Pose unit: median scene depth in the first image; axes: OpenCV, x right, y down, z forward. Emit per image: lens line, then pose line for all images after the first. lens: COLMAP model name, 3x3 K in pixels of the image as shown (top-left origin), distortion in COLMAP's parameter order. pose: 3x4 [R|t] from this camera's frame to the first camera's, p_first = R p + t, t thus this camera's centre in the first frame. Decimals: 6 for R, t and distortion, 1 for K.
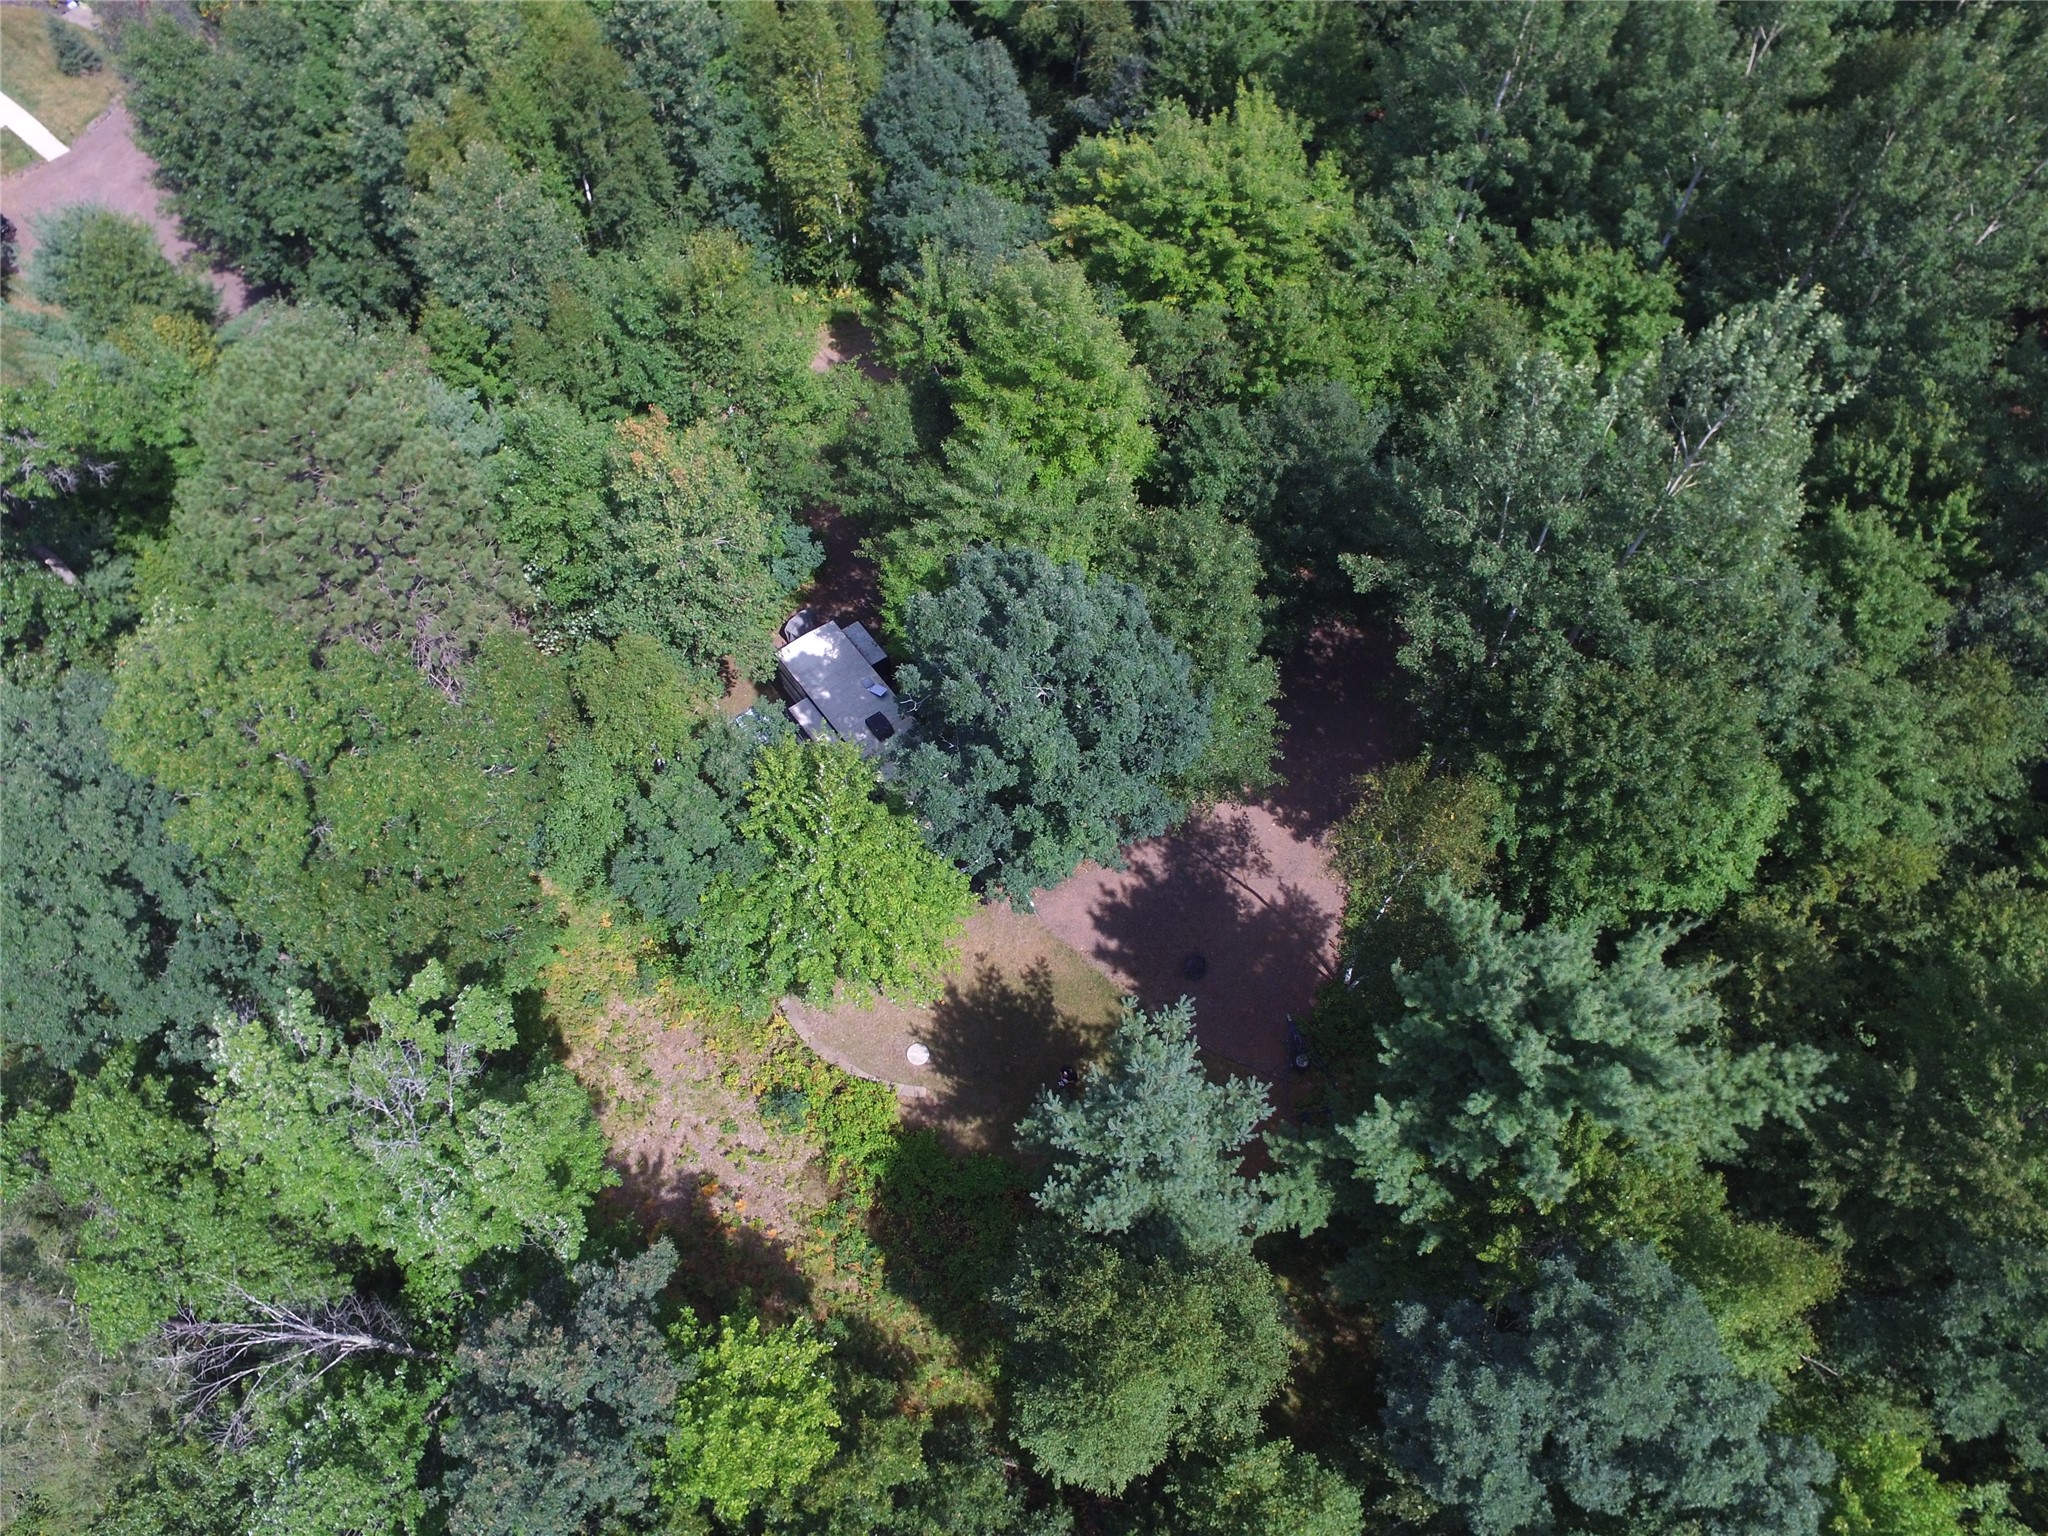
lens RADIAL K [[1359.1, 0, 1025.3], [0, 1359.1, 797.2], [0, 0, 1]] dist [-0.115408, 0.080149]
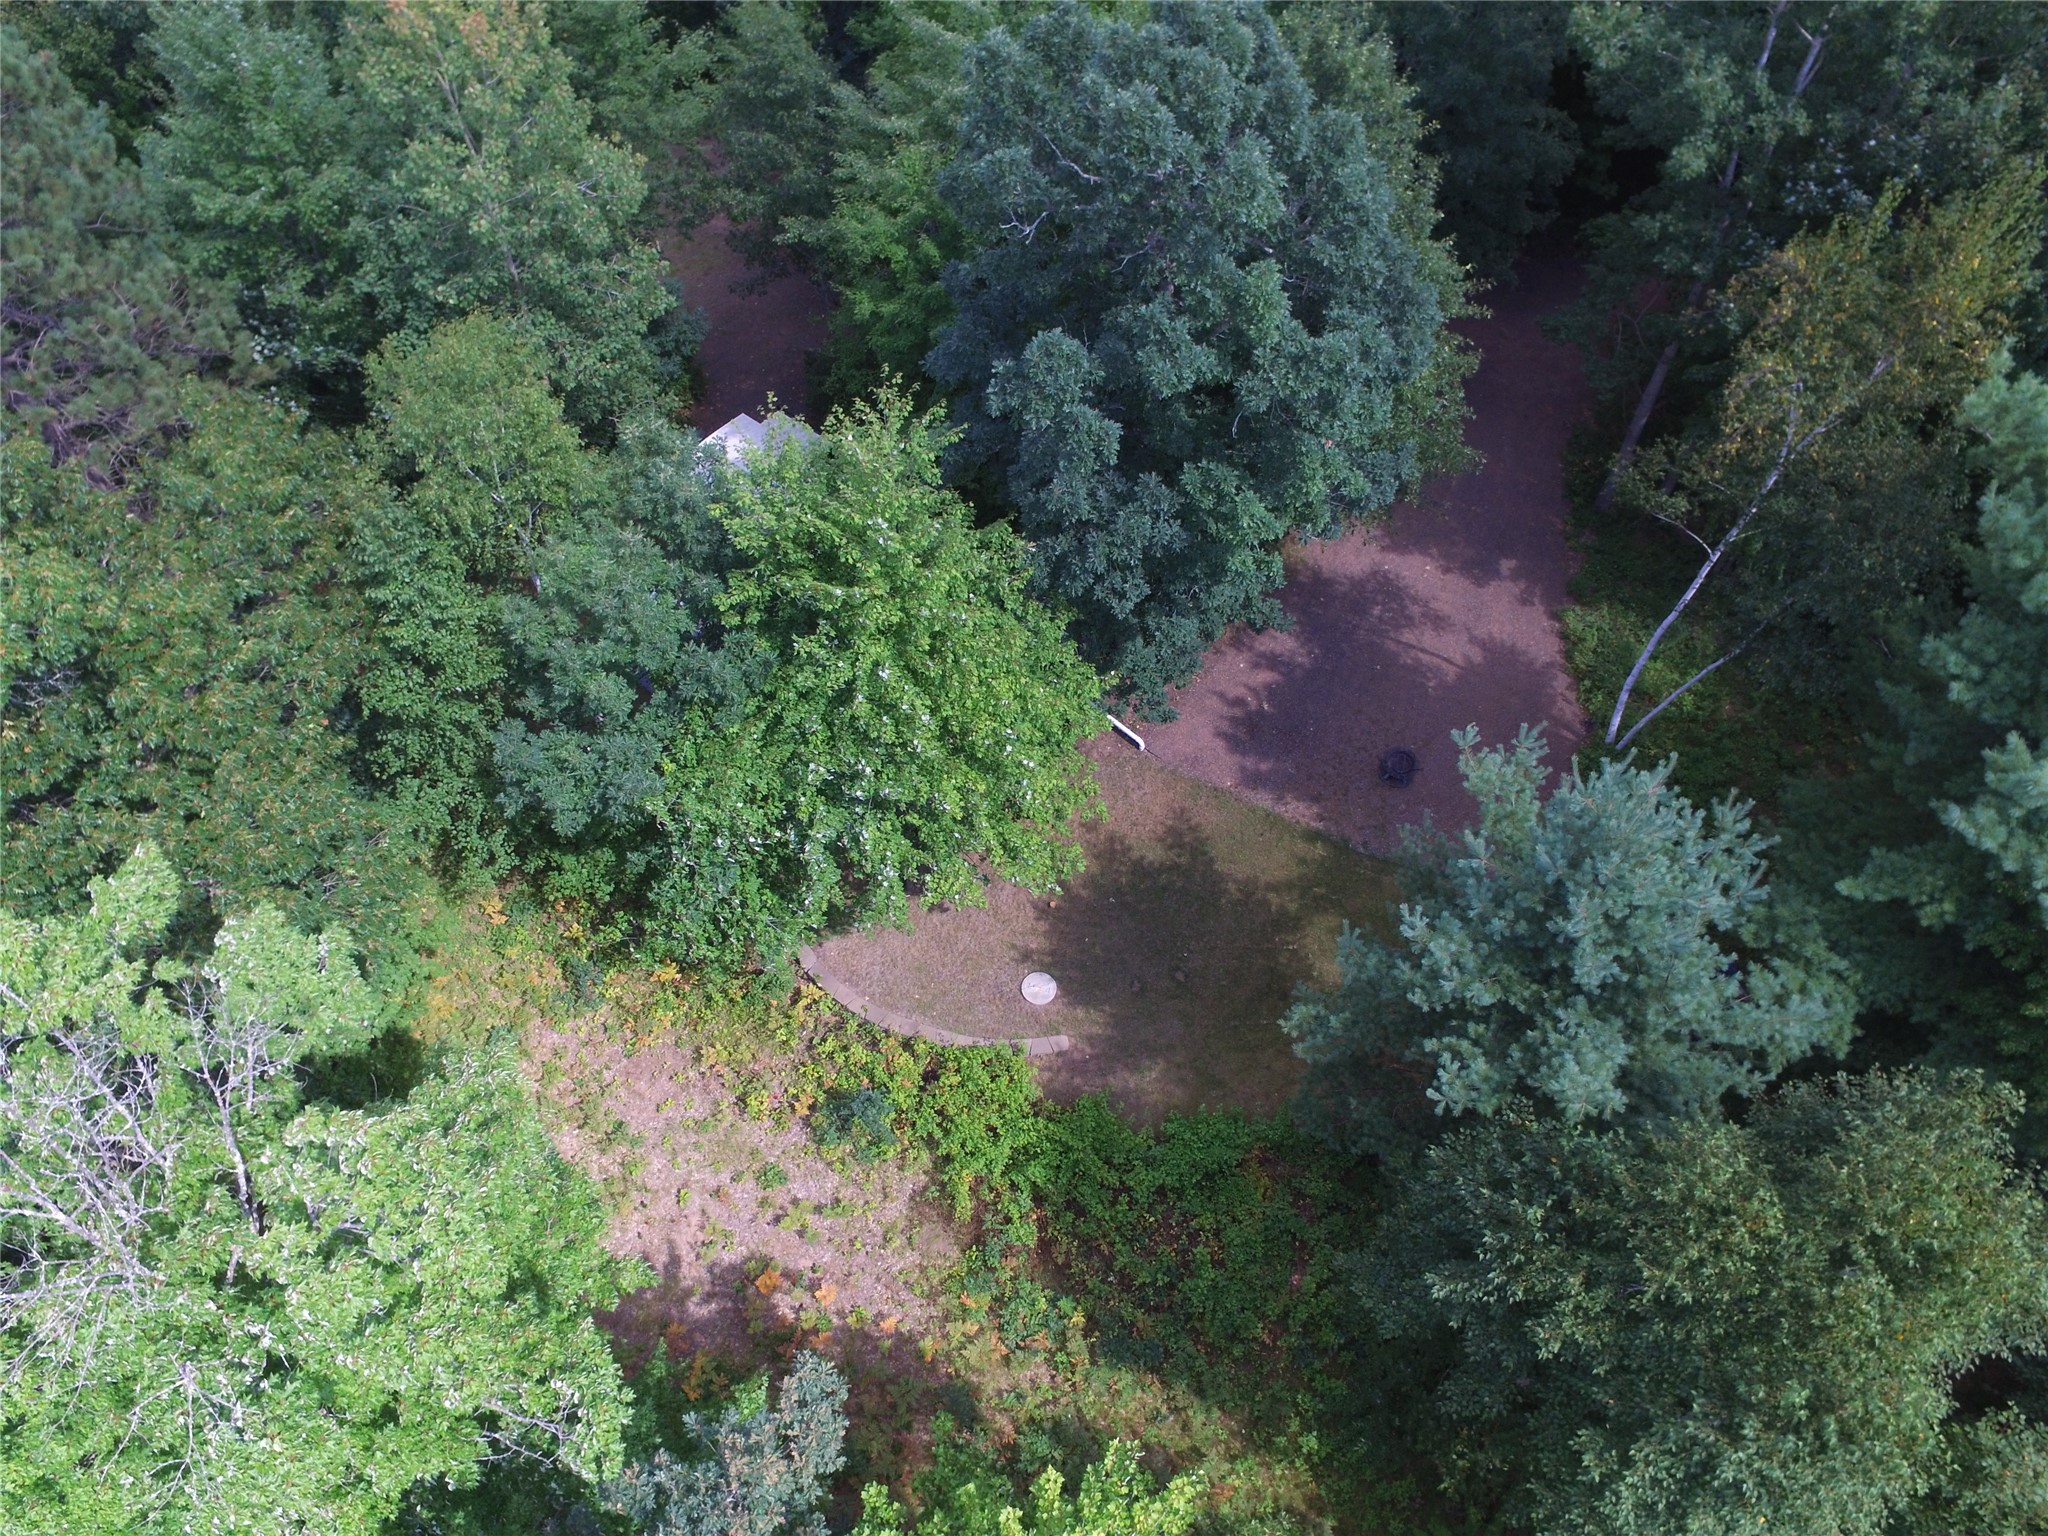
lens RADIAL K [[1359.1, 0, 1025.3], [0, 1359.1, 797.2], [0, 0, 1]] dist [-0.115408, 0.080149]
pose [[0.967486, -0.224236, 0.116999, -0.143277], [0.229232, 0.972879, -0.030974, 0.123834], [-0.106880, 0.056787, 0.992649, 0.372531]]
